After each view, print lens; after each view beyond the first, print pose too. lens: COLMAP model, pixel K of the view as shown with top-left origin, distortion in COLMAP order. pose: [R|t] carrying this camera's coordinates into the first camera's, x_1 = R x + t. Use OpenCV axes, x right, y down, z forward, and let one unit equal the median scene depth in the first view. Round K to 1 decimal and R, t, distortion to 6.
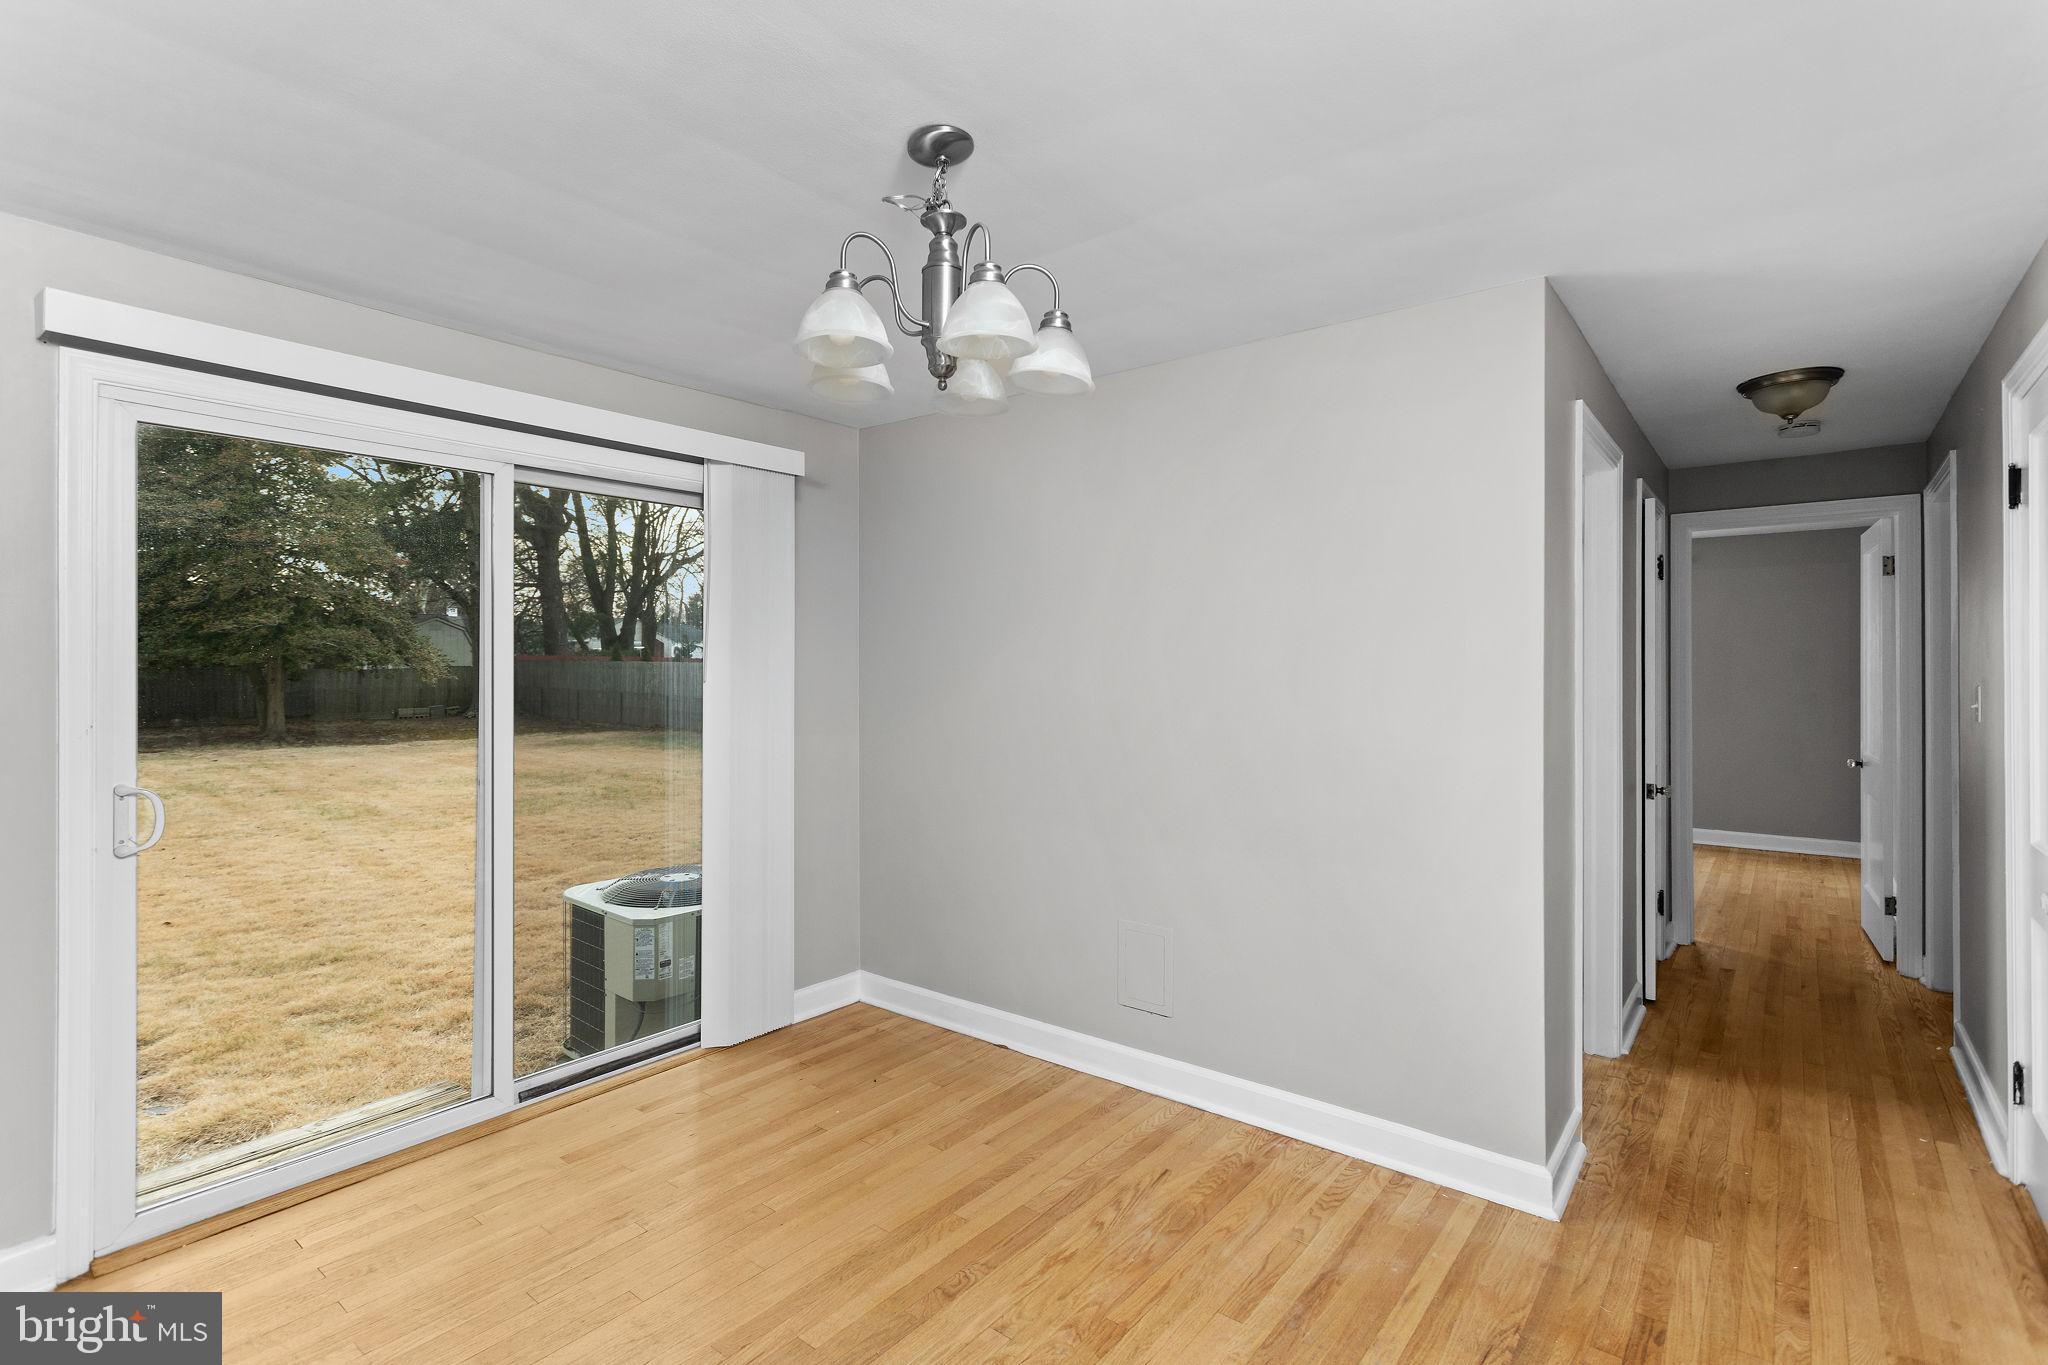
lens RADIAL K [[976.4, 0, 1033.8], [0, 976.4, 659.2], [0, 0, 1]] dist [0.003169, 0.000311]
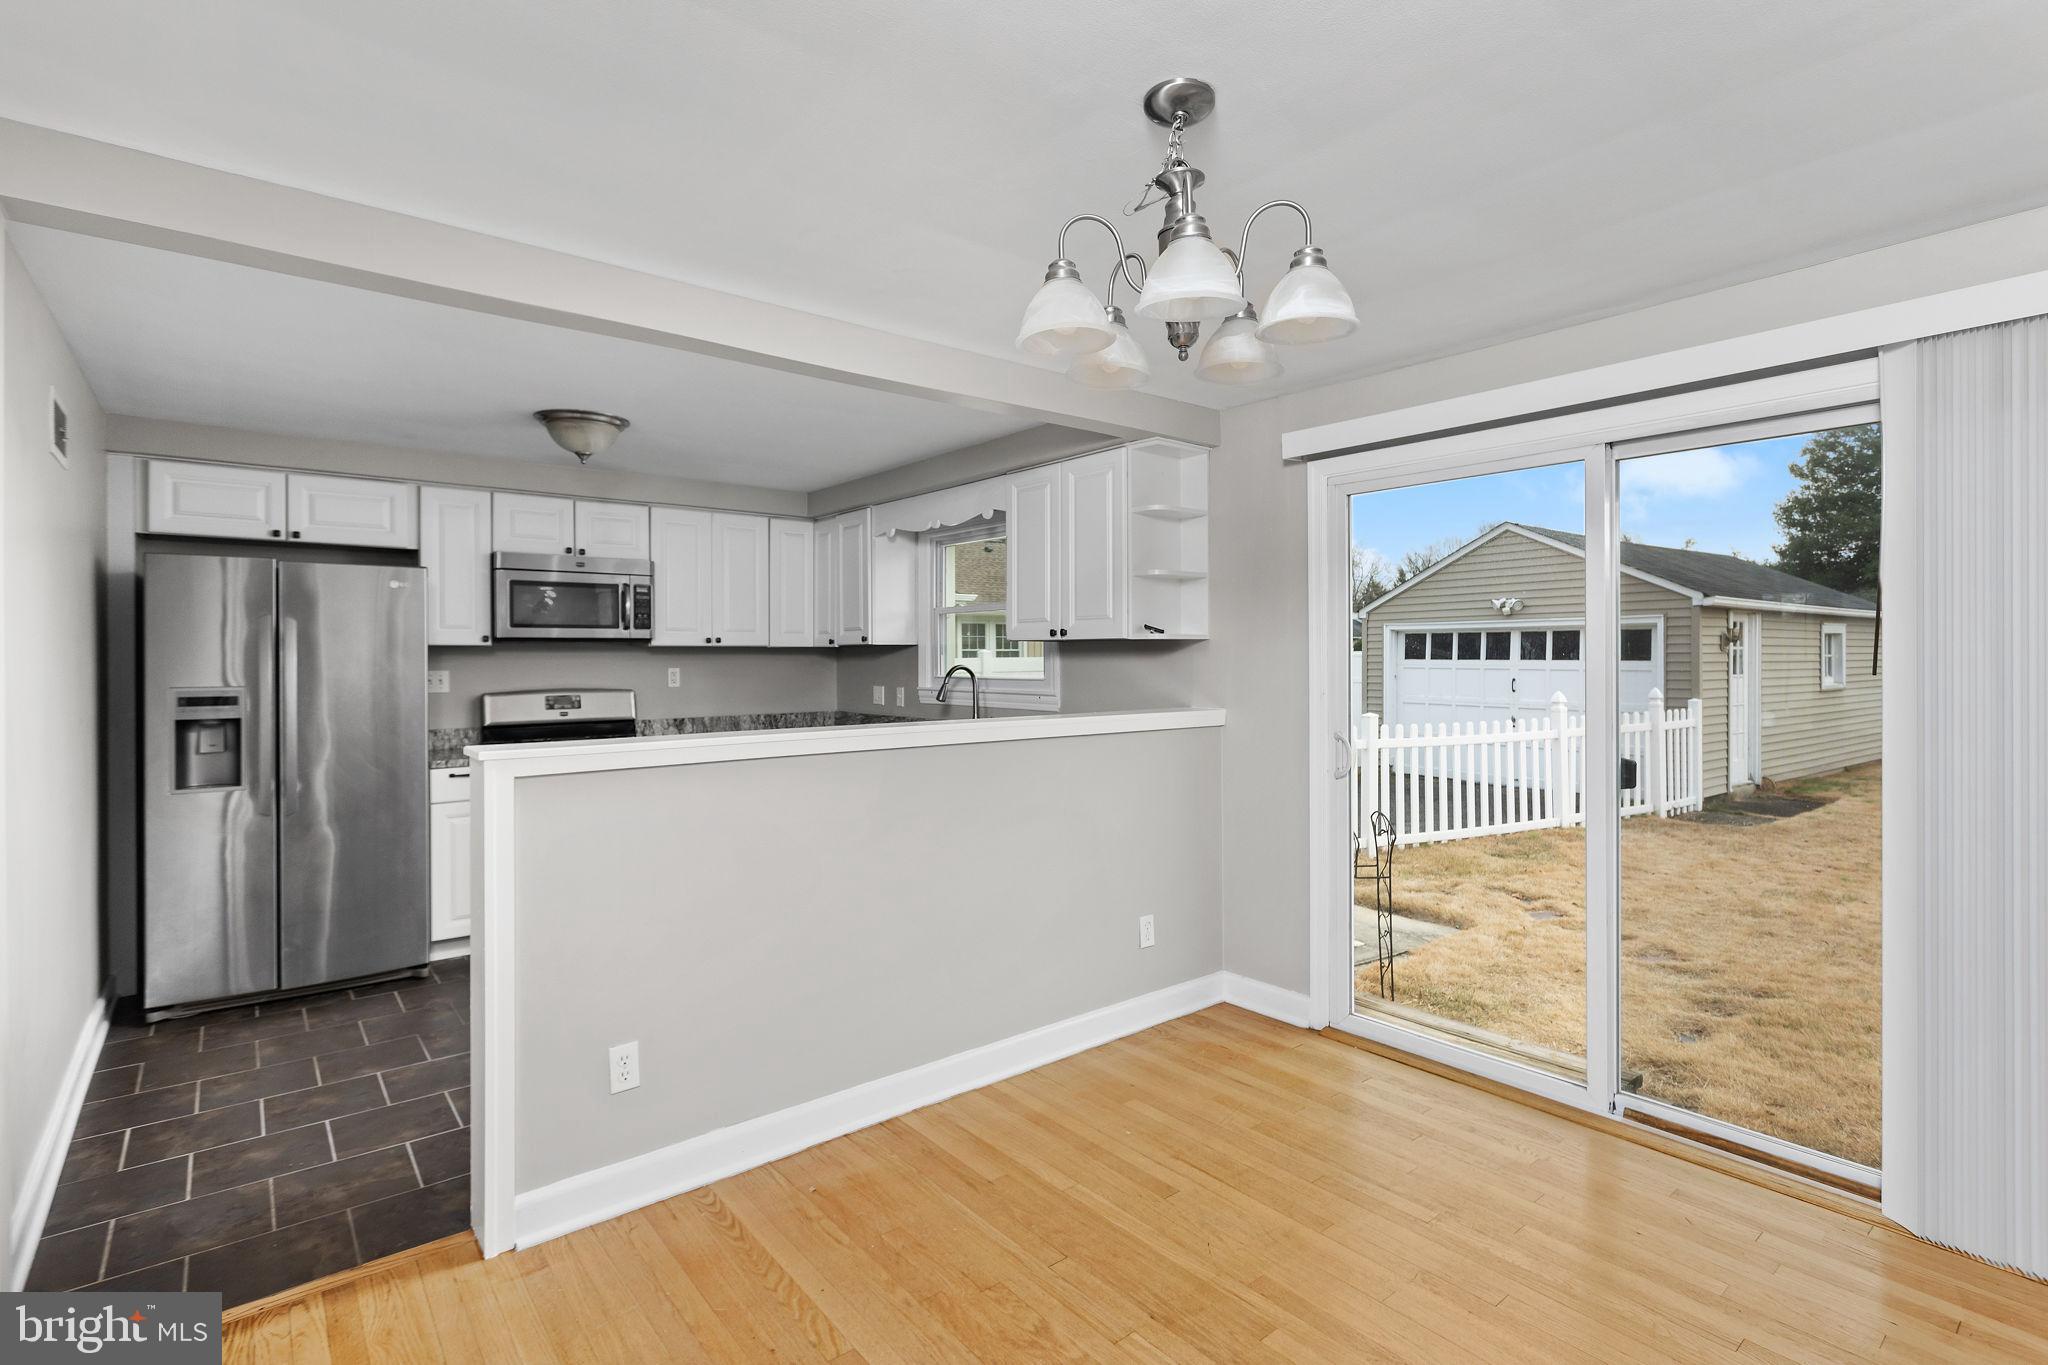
lens RADIAL K [[998.1, 0, 1070.6], [0, 998.1, 650.8], [0, 0, 1]] dist [-0.000788, -0.000243]
pose [[-0.205860, -0.005837, -0.978564, 0.565279], [0.006151, 0.999955, -0.007259, 0.004640], [0.978562, -0.007513, -0.205815, 0.716588]]
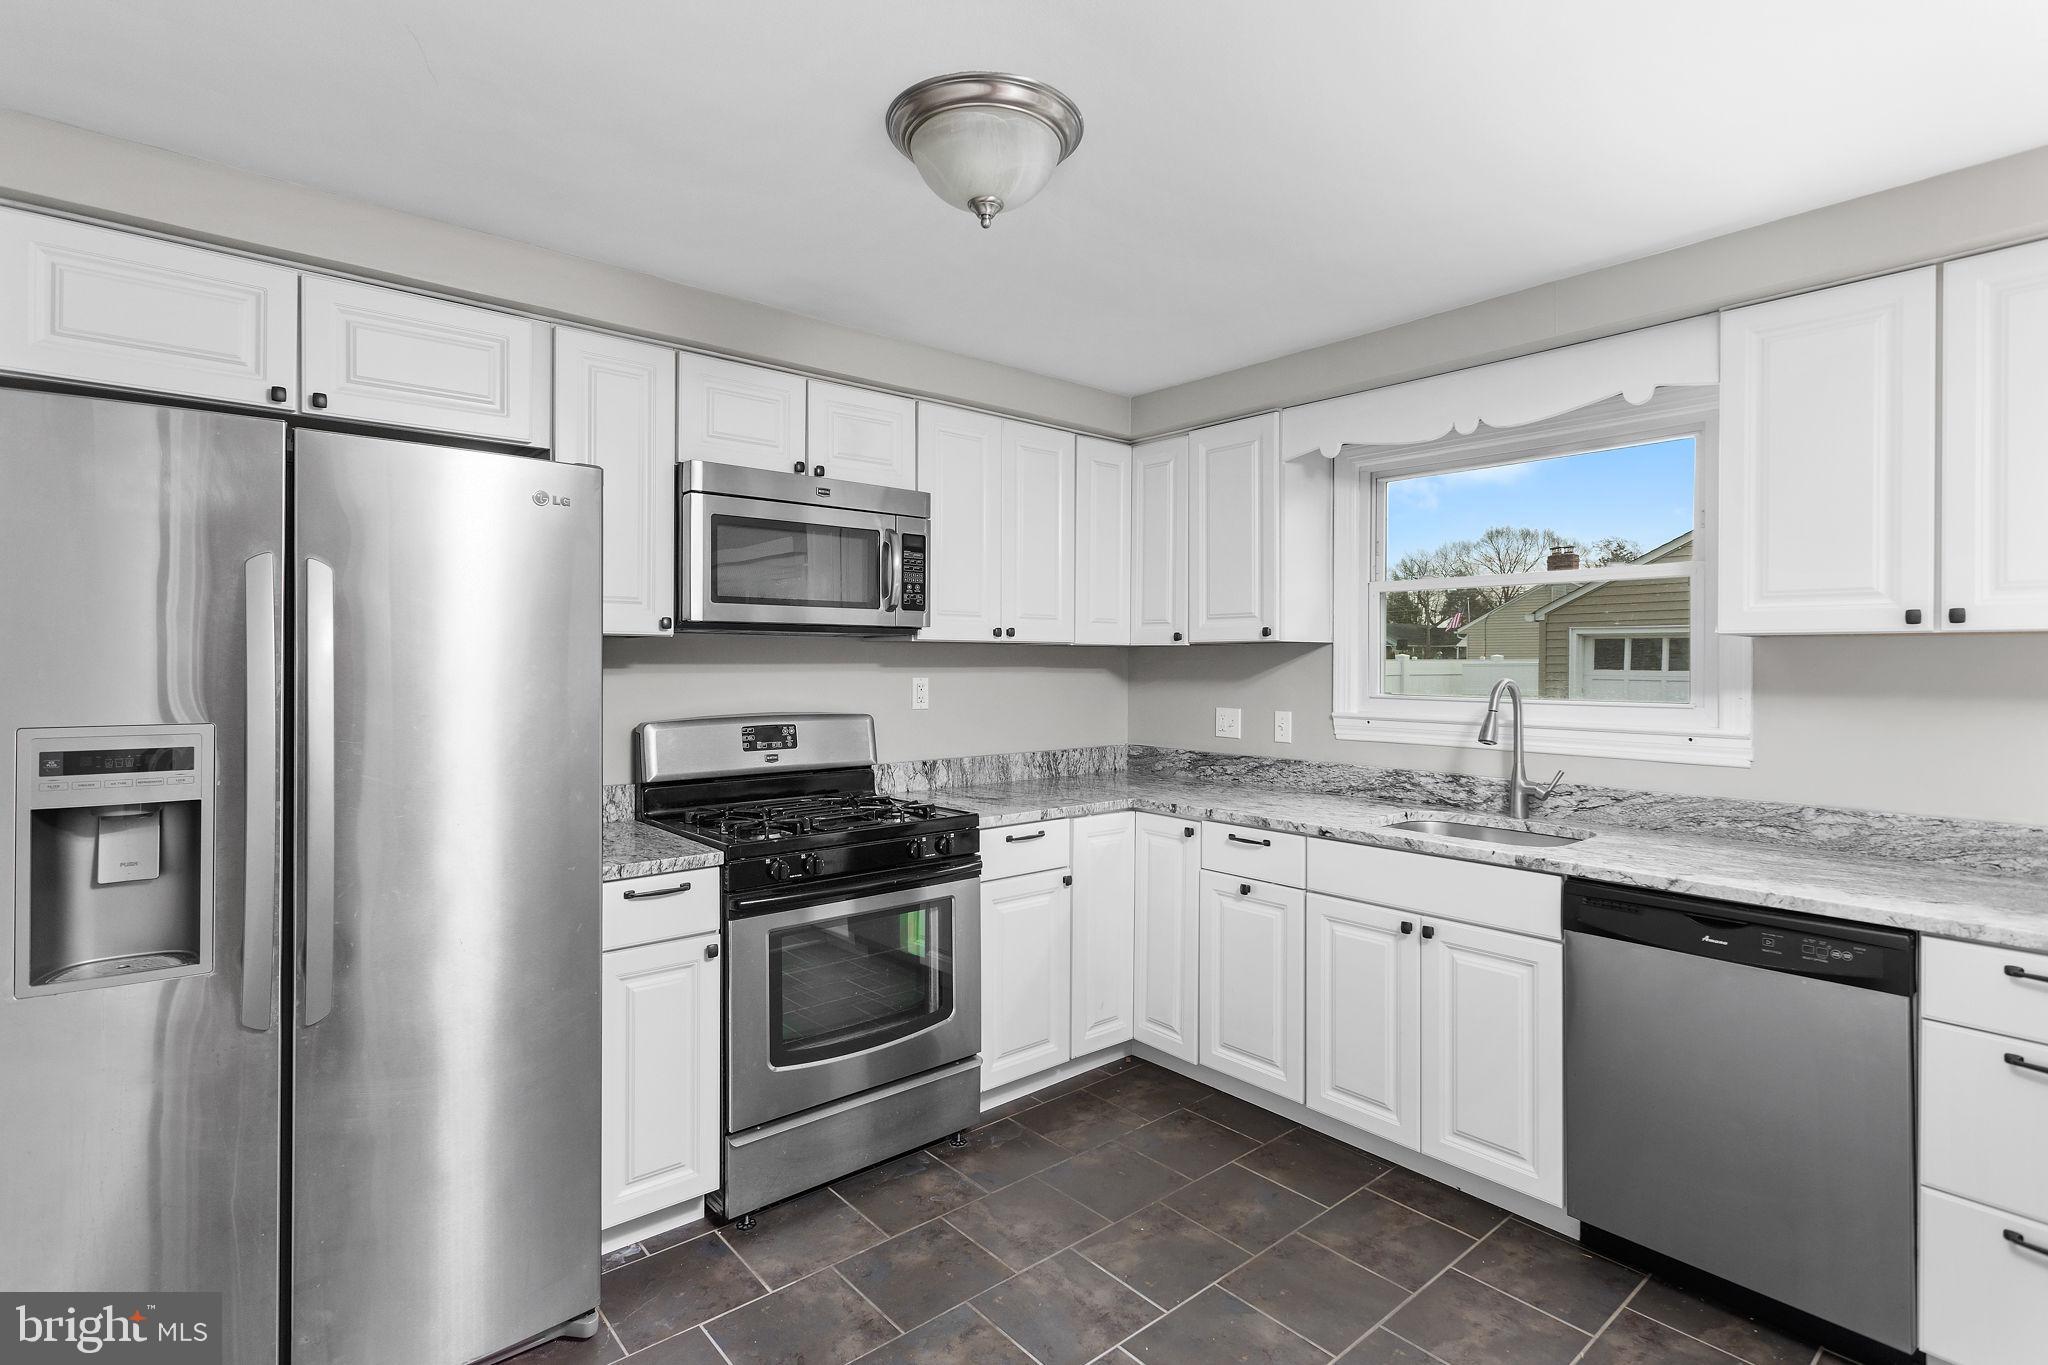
lens RADIAL K [[976.4, 0, 1033.8], [0, 976.4, 659.2], [0, 0, 1]] dist [0.003169, 0.000311]
pose [[-0.195473, -0.005291, -0.980695, 0.415804], [-0.000197, 0.999986, -0.005356, 0.004206], [0.980709, -0.000854, -0.195471, 0.527932]]
